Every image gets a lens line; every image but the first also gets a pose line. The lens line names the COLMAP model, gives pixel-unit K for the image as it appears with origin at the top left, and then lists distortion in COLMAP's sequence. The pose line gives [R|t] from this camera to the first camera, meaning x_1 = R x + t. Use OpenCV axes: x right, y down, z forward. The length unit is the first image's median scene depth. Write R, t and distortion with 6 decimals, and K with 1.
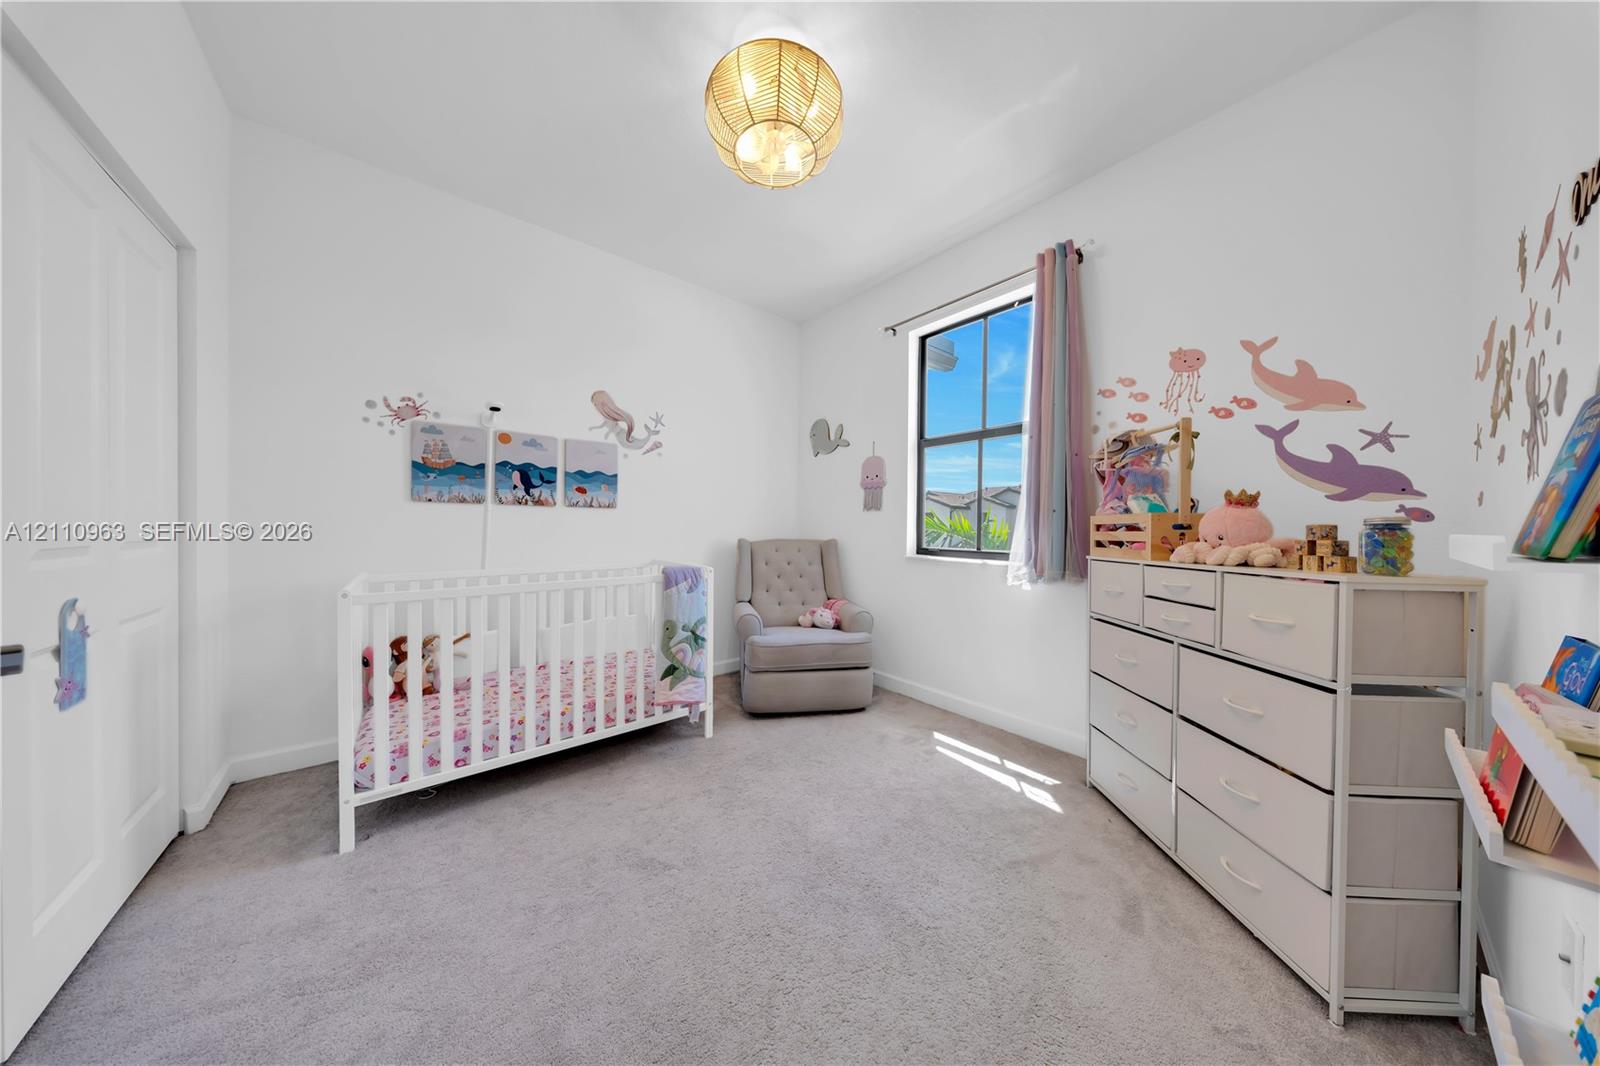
lens RADIAL K [[471.2, 0, 798.3], [0, 471.2, 527.5], [0, 0, 1]] dist [-0.002257, -0.000026]
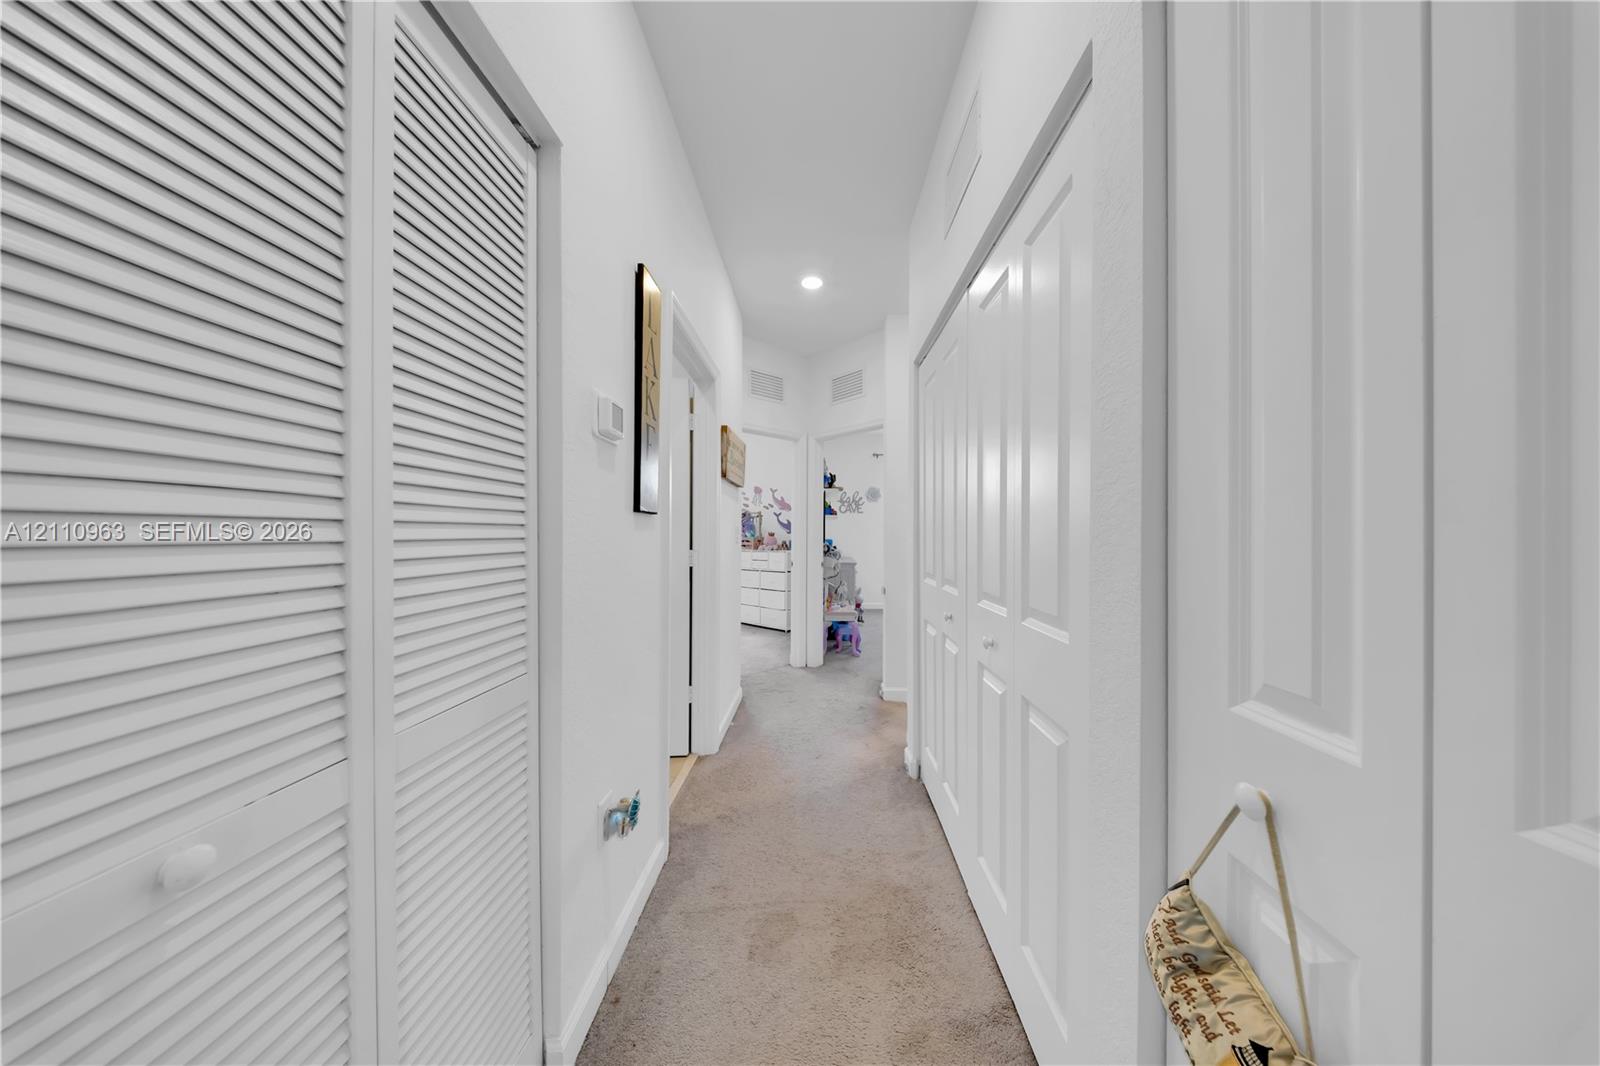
lens RADIAL K [[471.2, 0, 799.9], [0, 471.2, 534.5], [0, 0, 1]] dist [-0.002257, -0.000026]
pose [[0.669931, -0.004778, 0.742408, -0.994131], [0.004412, 0.999987, 0.002454, -0.033767], [-0.742410, 0.001631, 0.669944, -0.993505]]
